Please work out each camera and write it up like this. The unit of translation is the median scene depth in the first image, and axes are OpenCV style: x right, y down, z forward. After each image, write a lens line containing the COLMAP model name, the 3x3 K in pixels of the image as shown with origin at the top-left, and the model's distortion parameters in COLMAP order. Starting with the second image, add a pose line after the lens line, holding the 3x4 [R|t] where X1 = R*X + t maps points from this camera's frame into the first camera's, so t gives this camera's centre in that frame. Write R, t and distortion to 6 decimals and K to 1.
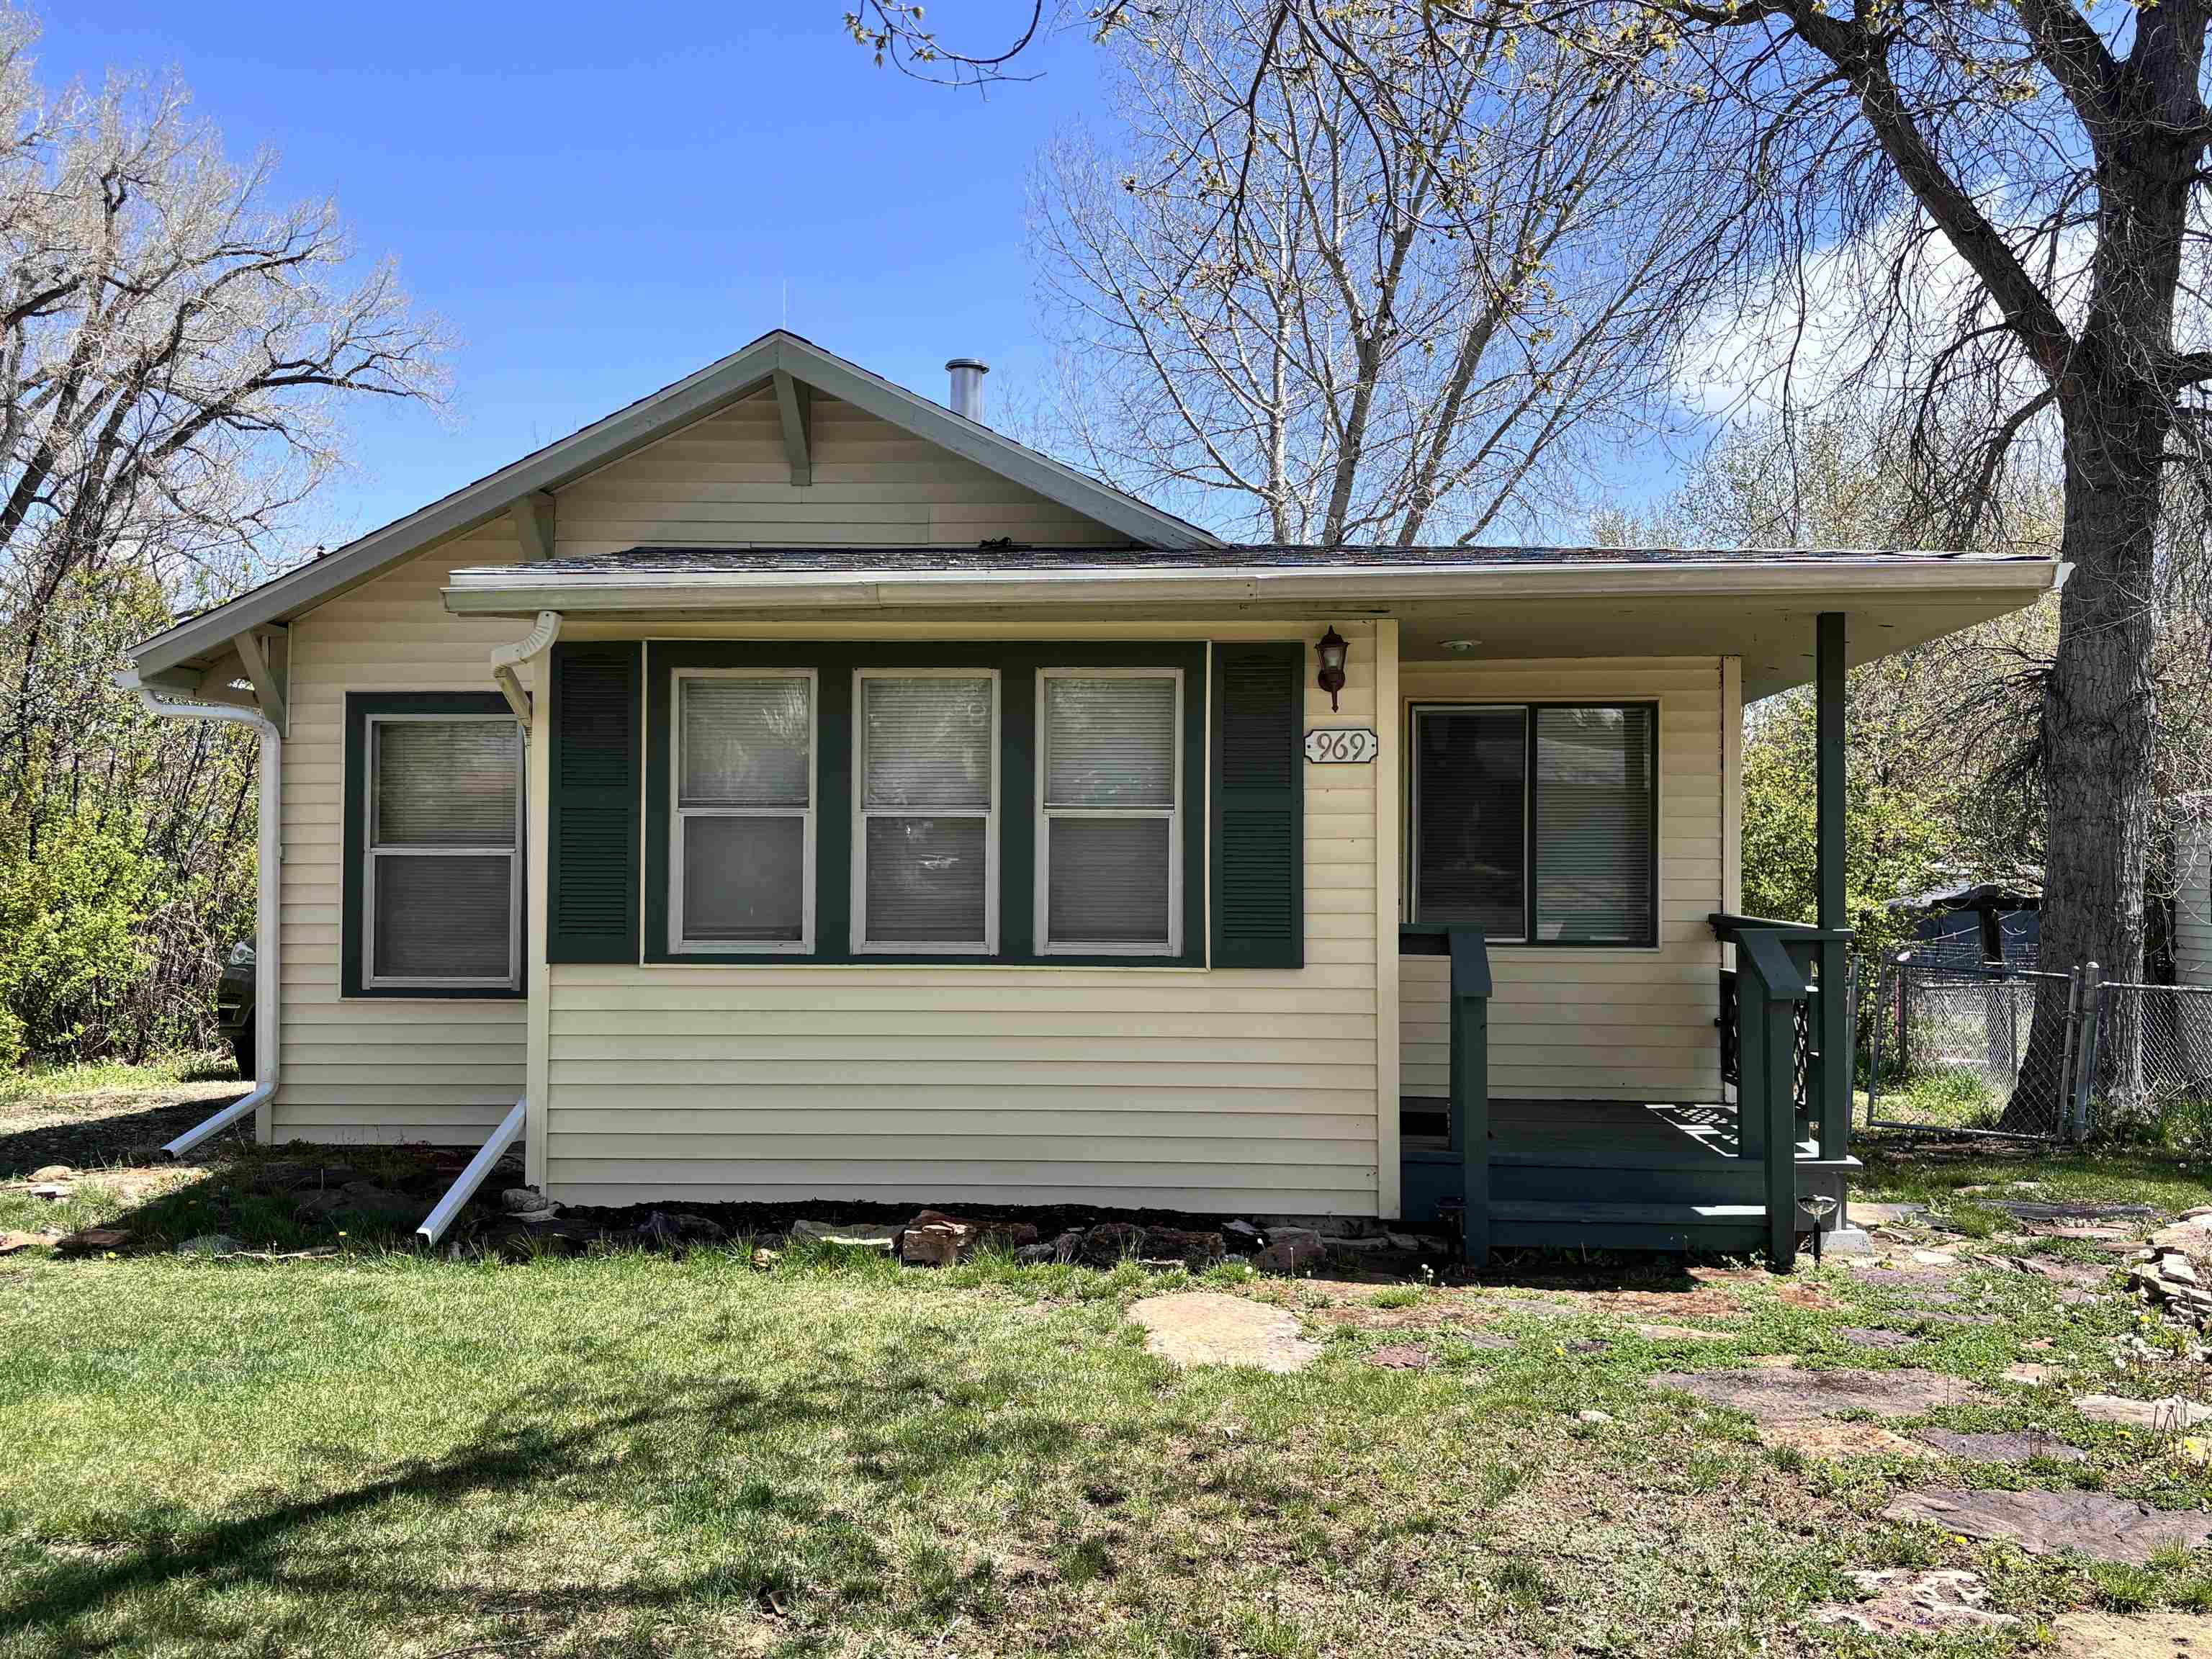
lens RADIAL K [[2008.0, 0, 1112.5], [0, 2008.0, 833.3], [0, 0, 1]] dist [0.054641, 0.000241]
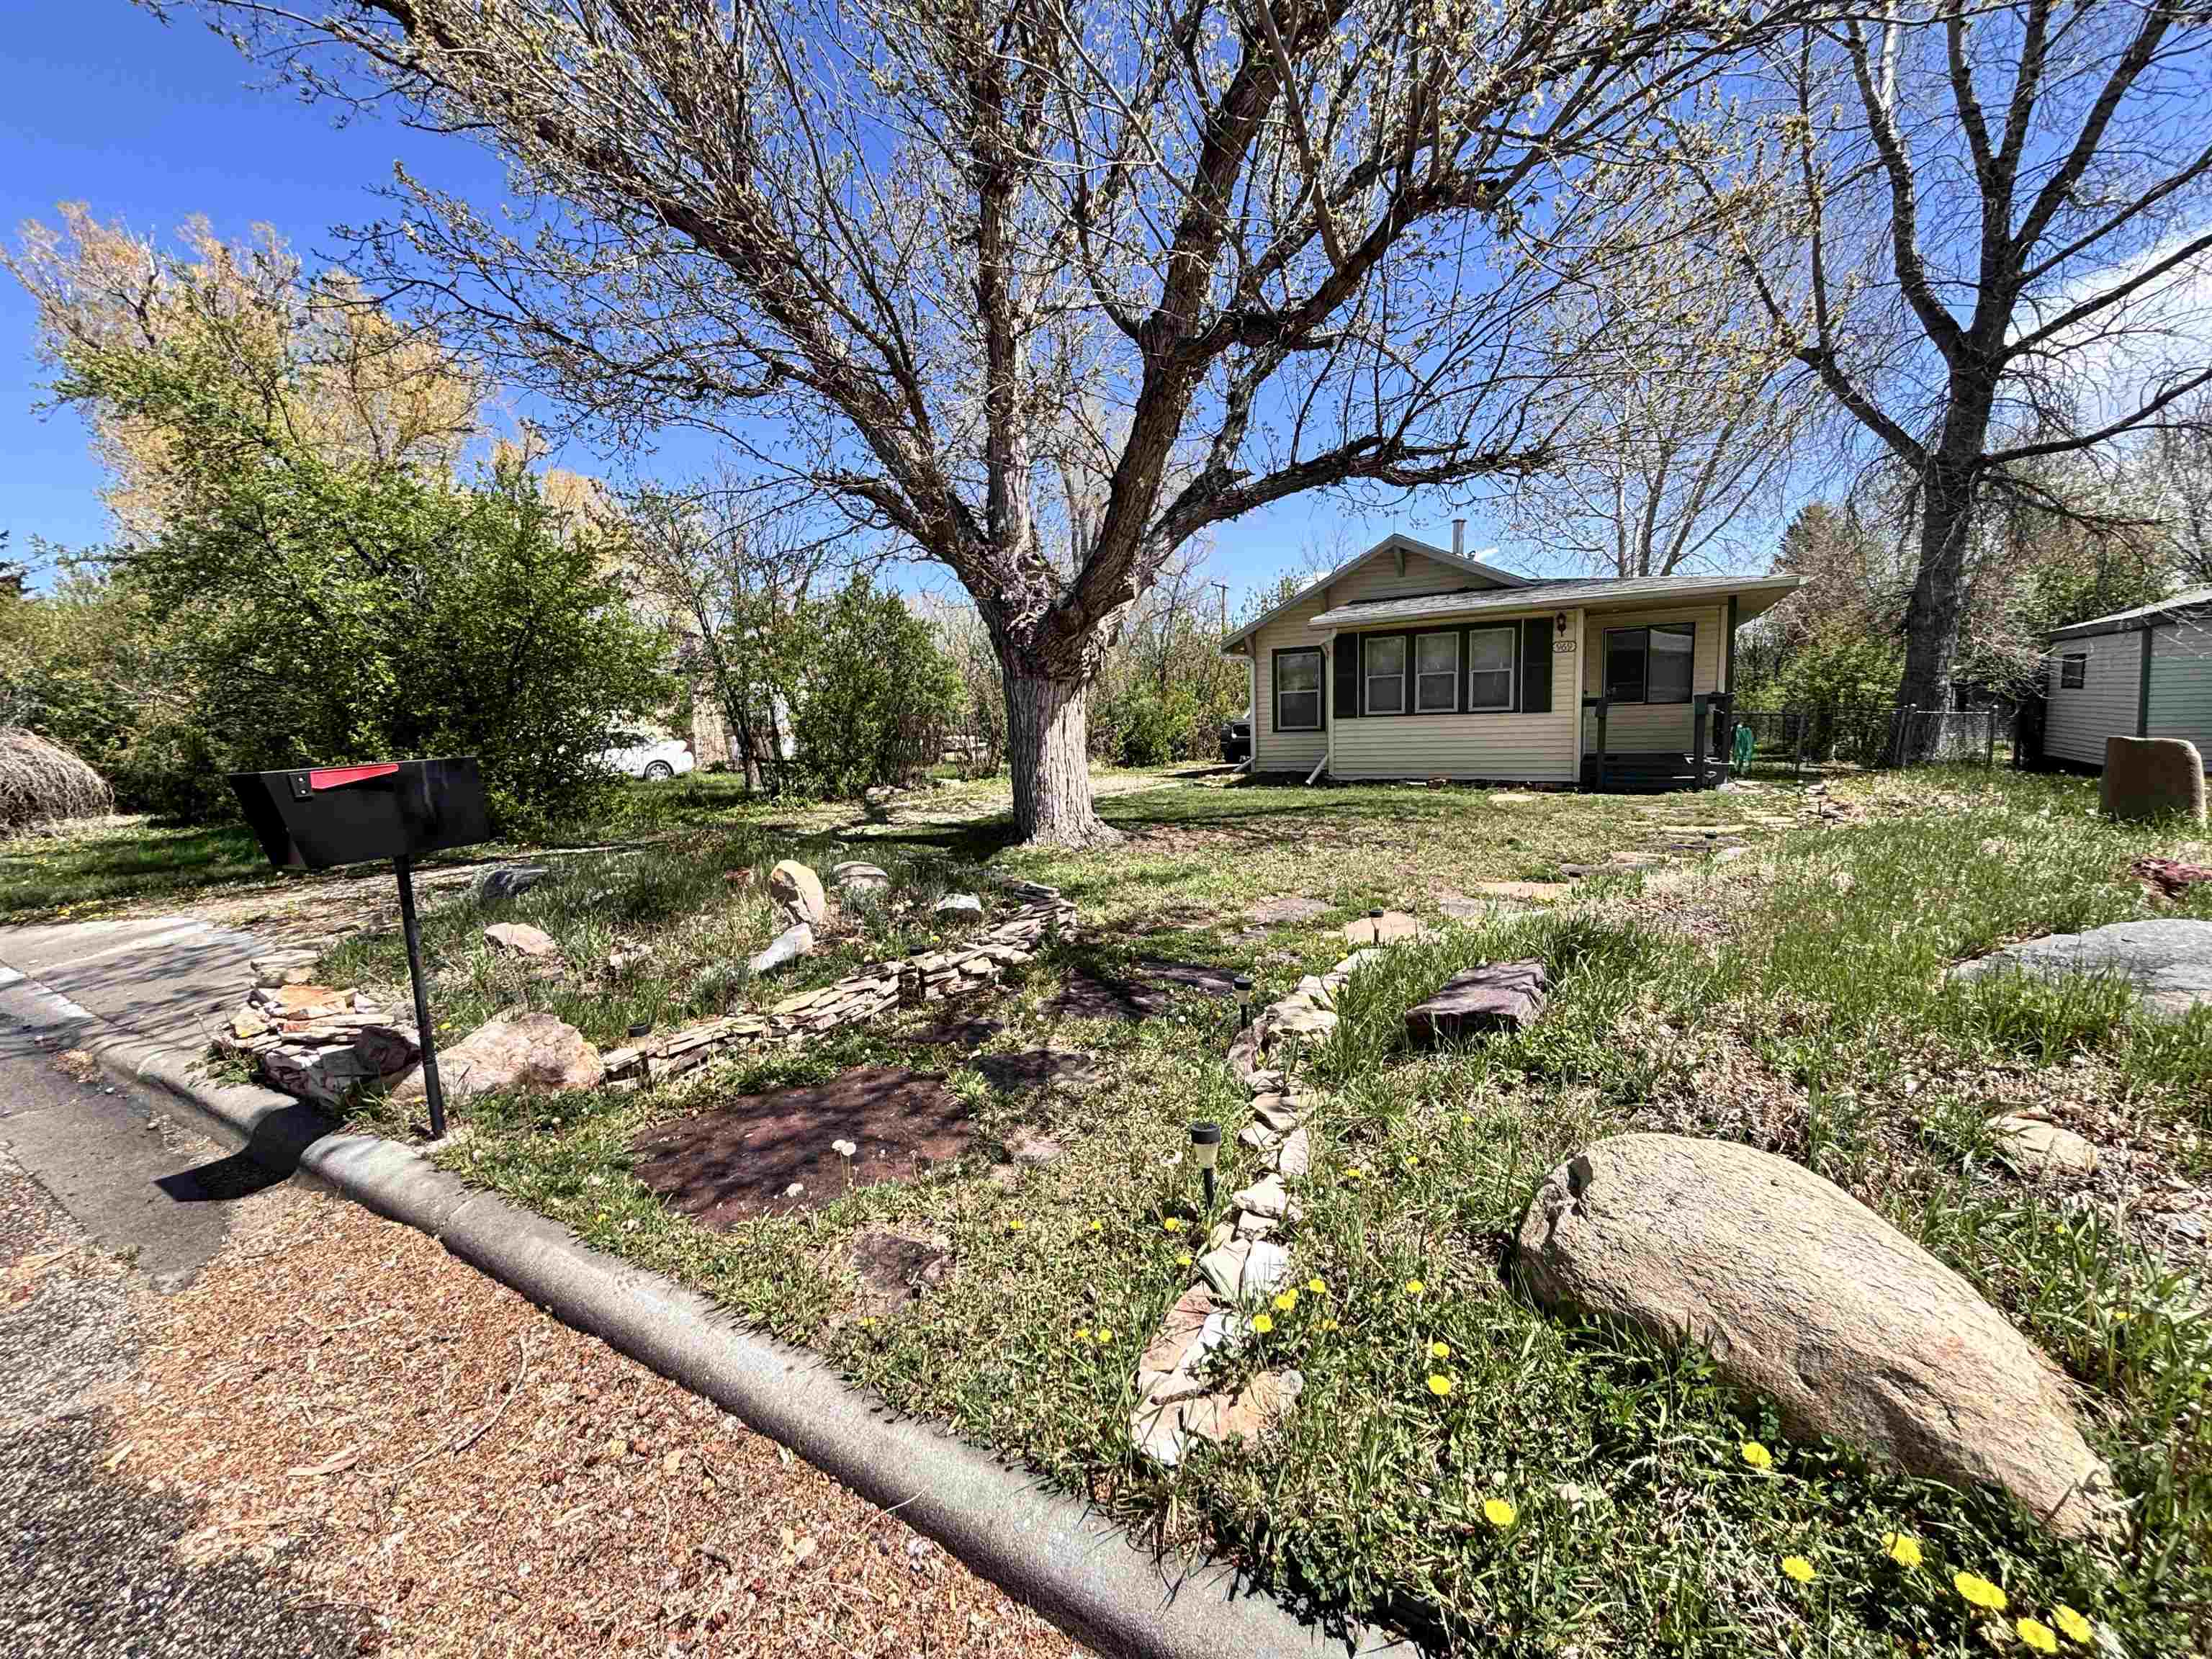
lens RADIAL K [[890.2, 0, 1109.7], [0, 890.2, 822.2], [0, 0, 1]] dist [0.001596, 0.000702]
pose [[0.897318, 0.018725, -0.440987, 0.080756], [0.045077, 0.989988, 0.133758, 0.012281], [0.439076, -0.139902, 0.887491, -0.644197]]
